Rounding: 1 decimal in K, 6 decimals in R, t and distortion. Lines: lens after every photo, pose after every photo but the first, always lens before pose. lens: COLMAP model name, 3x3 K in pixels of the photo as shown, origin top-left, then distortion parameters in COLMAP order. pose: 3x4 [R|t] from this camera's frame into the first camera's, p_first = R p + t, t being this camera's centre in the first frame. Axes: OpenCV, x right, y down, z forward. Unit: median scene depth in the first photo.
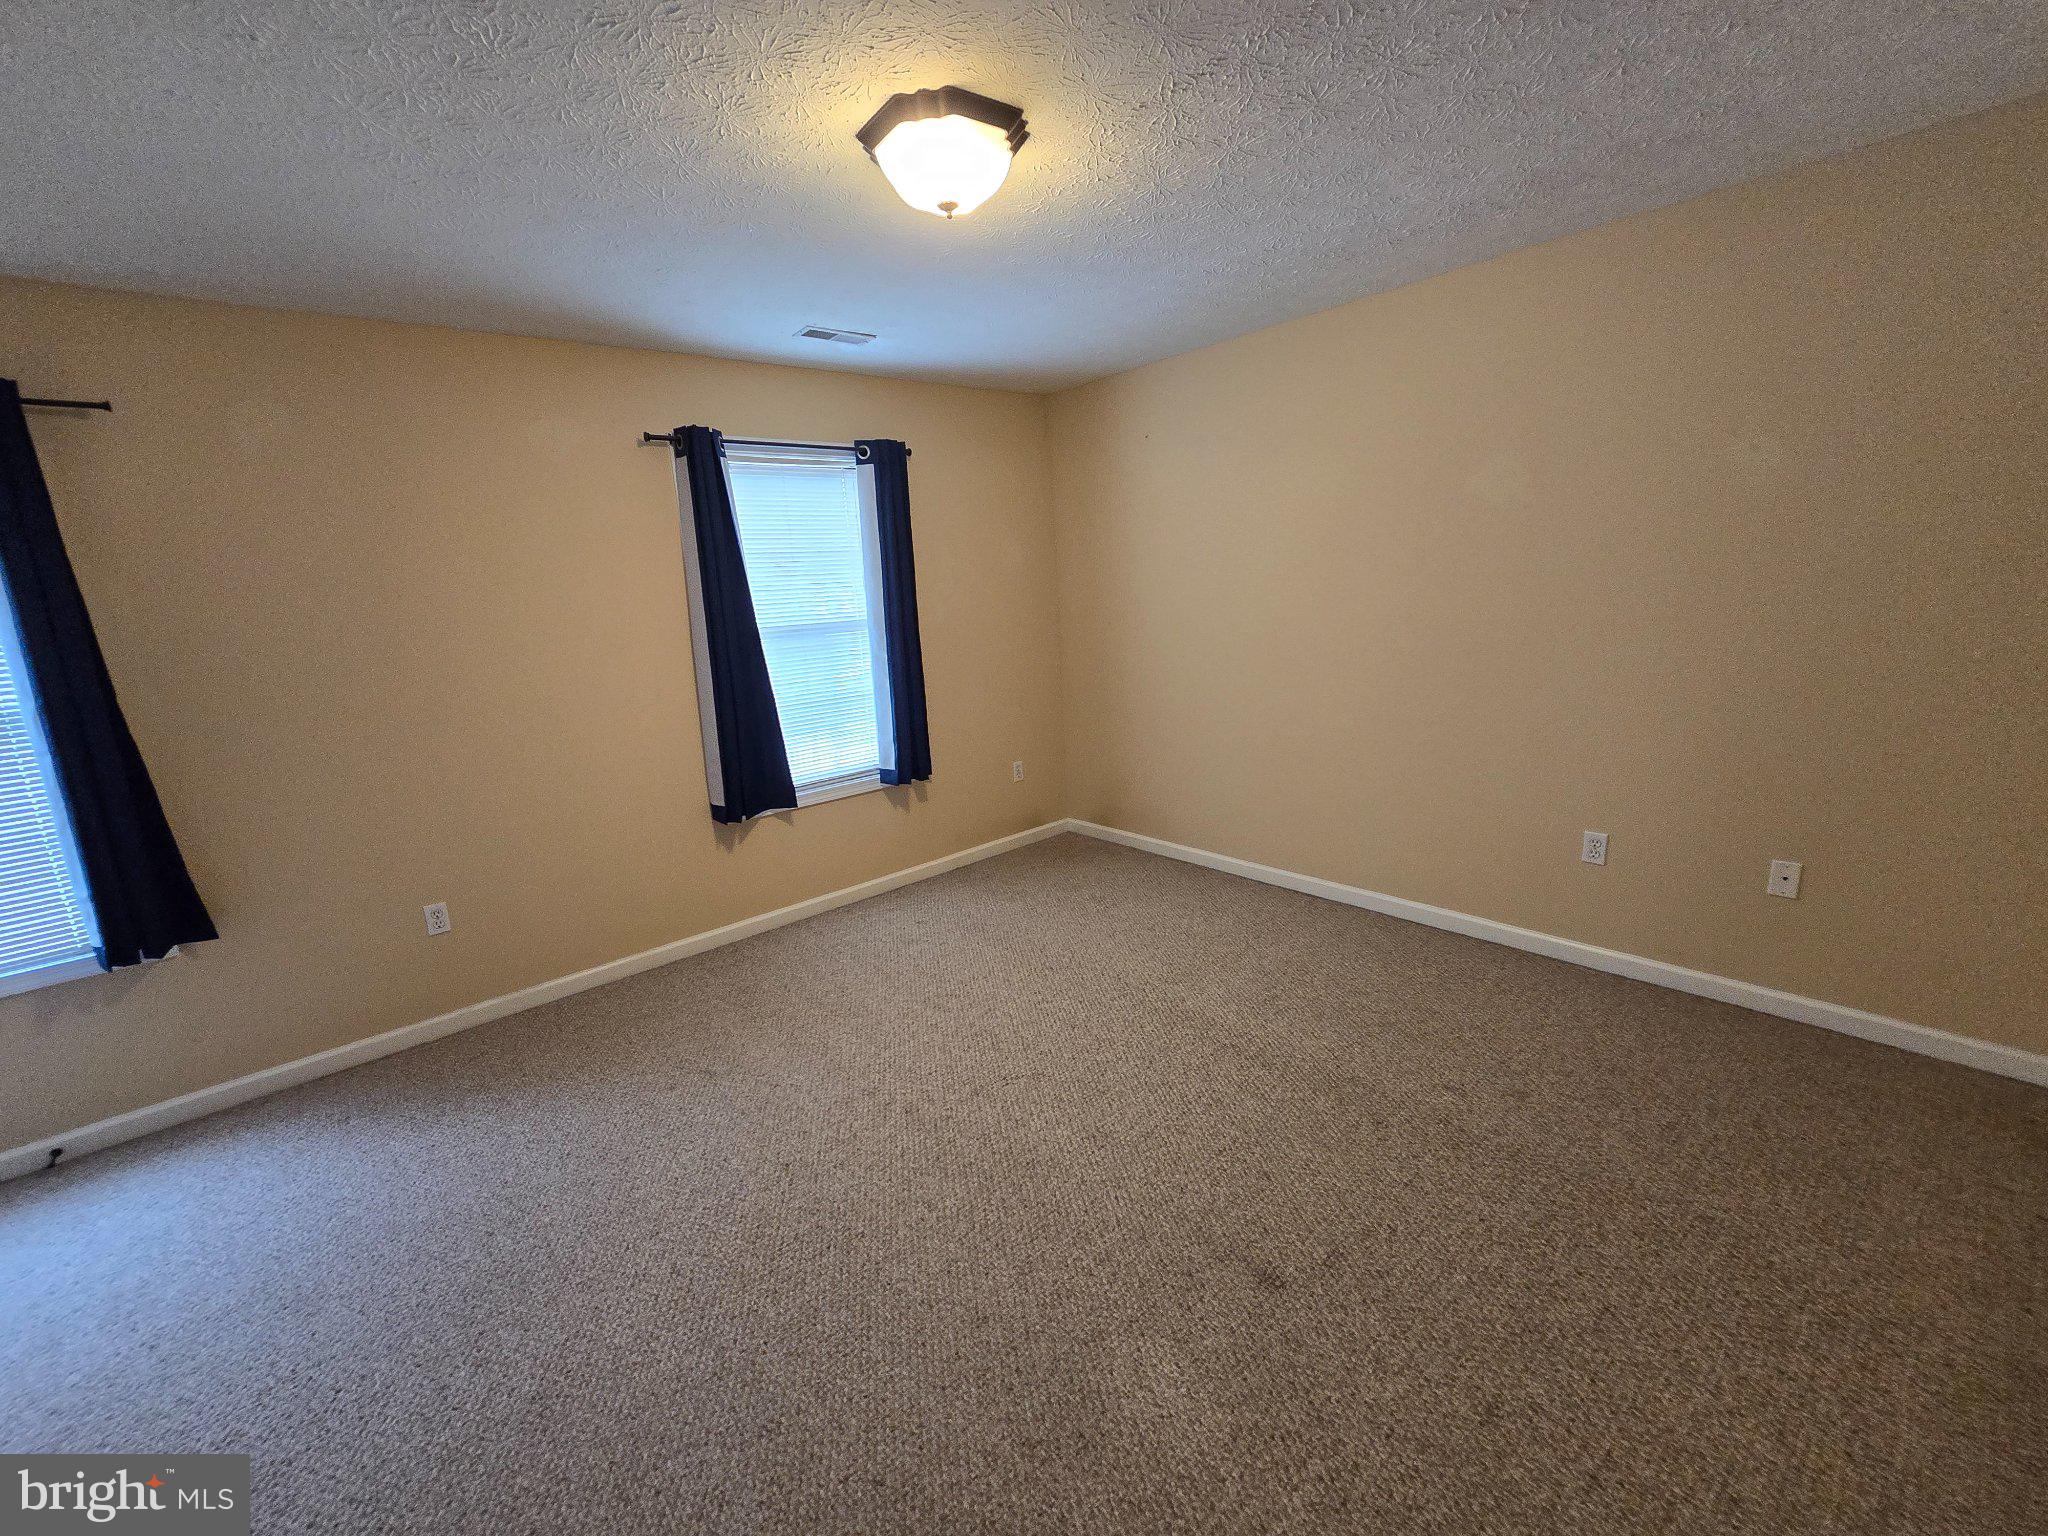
lens RADIAL K [[840.4, 0, 1011.1], [0, 840.4, 769.6], [0, 0, 1]] dist [-0.000925, 0.000031]
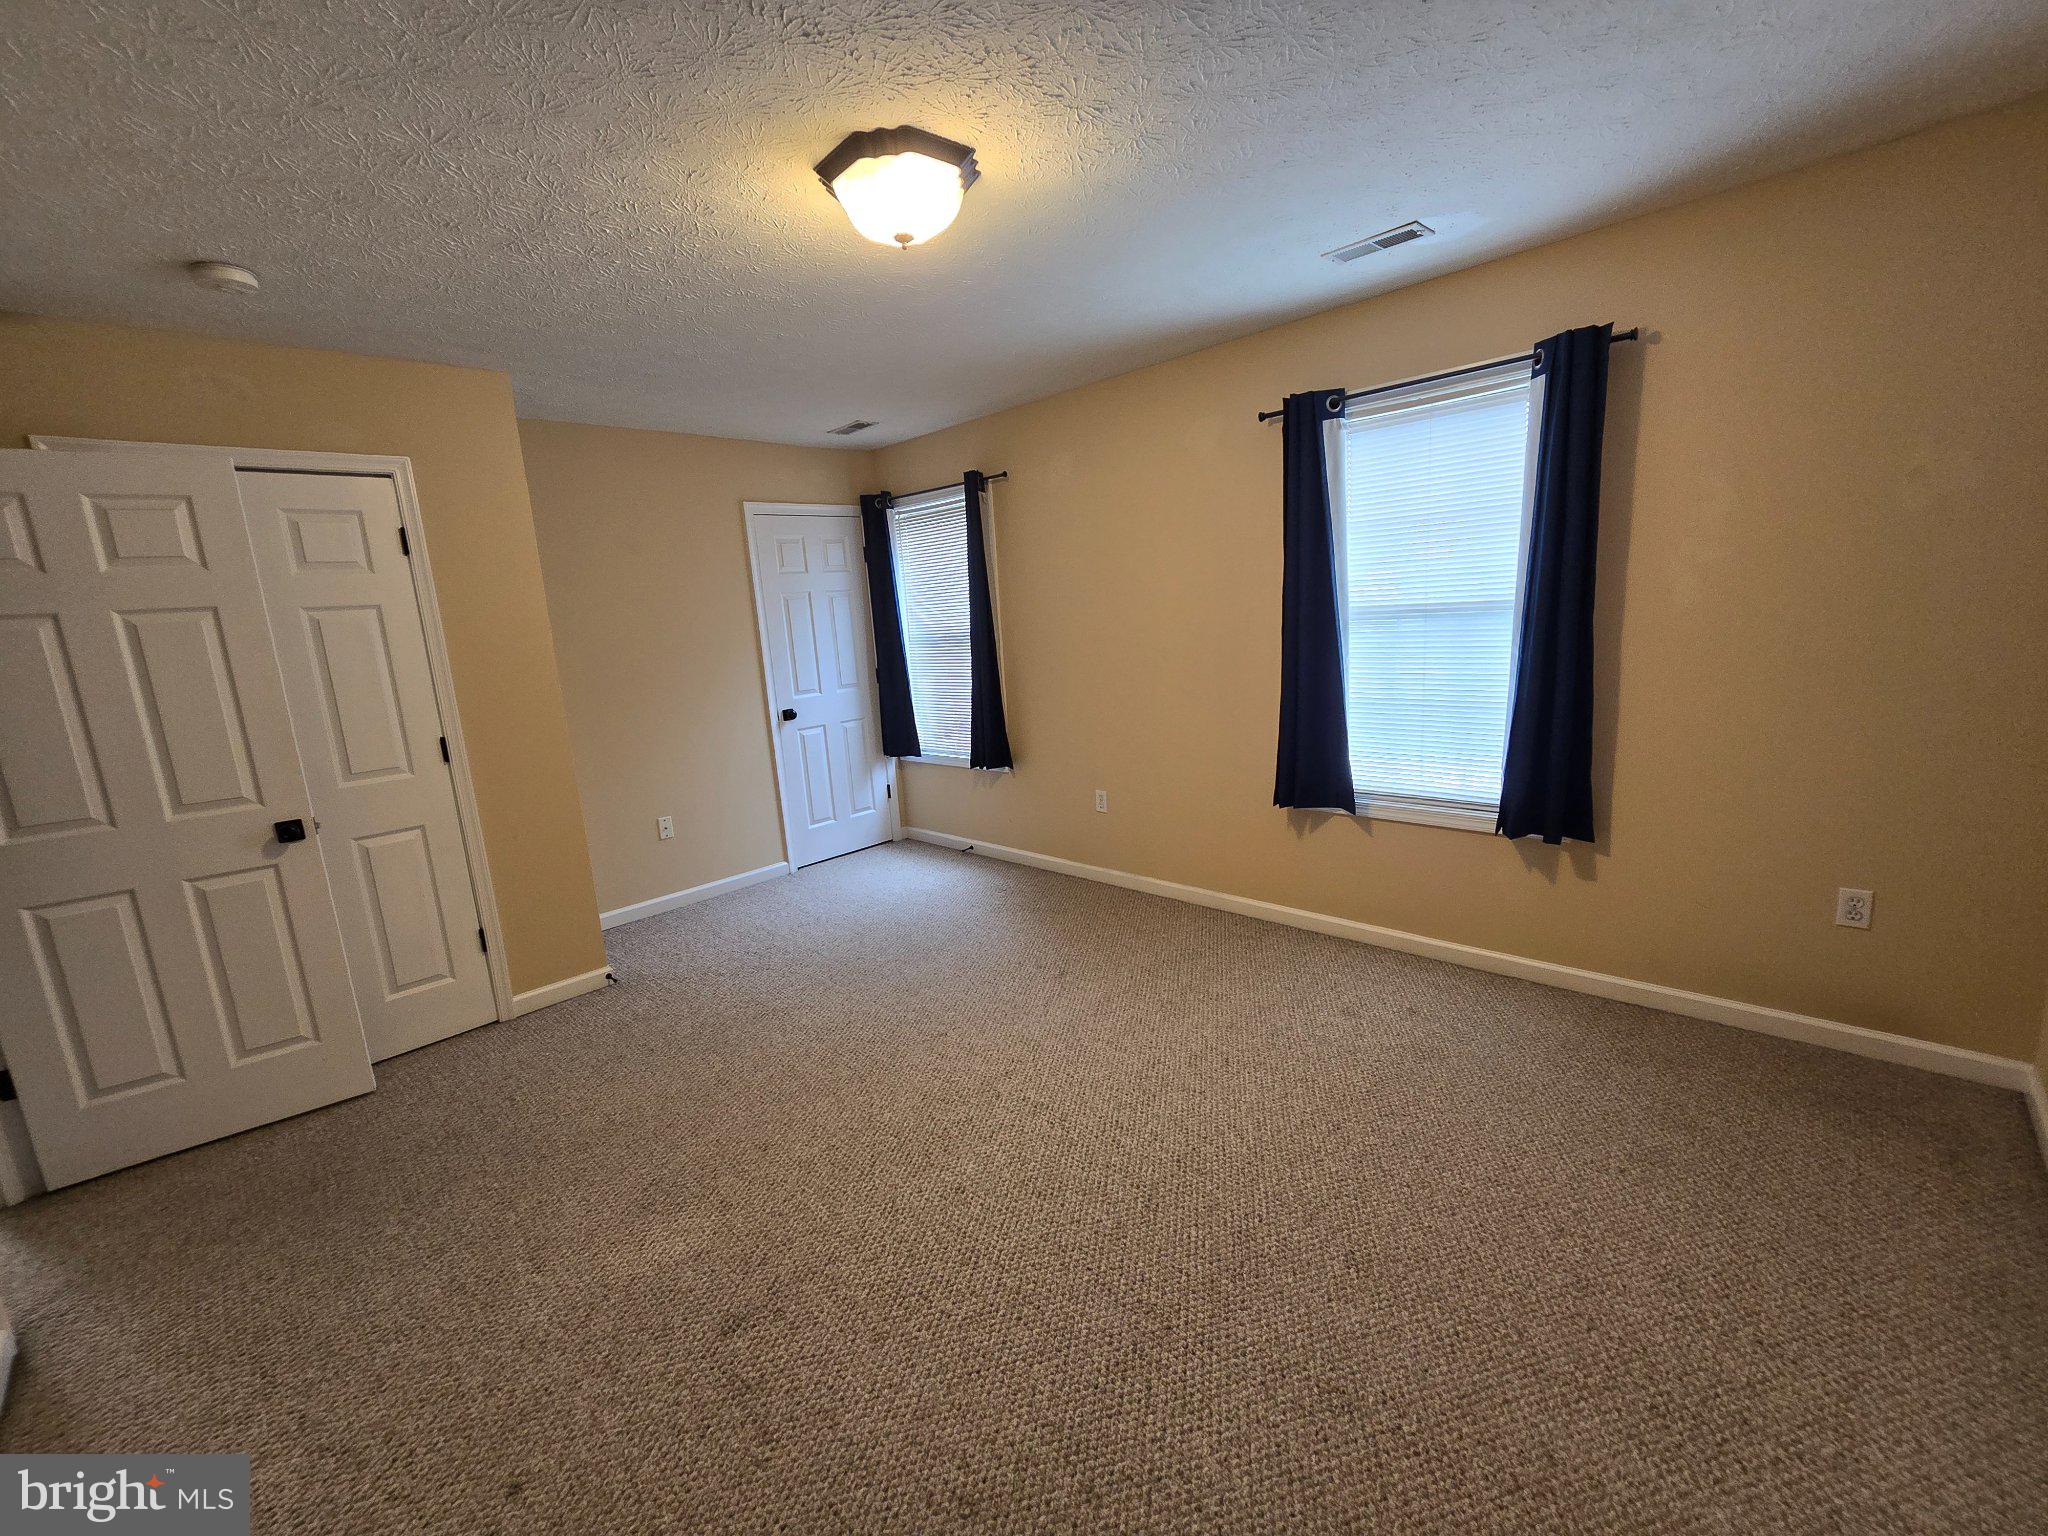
lens RADIAL K [[840.4, 0, 1011.1], [0, 840.4, 769.6], [0, 0, 1]] dist [-0.000925, 0.000031]
pose [[0.092333, 0.250228, -0.963774, 0.558836], [-0.149611, 0.960407, 0.235020, -0.156729], [0.984424, 0.122491, 0.126114, 0.548812]]
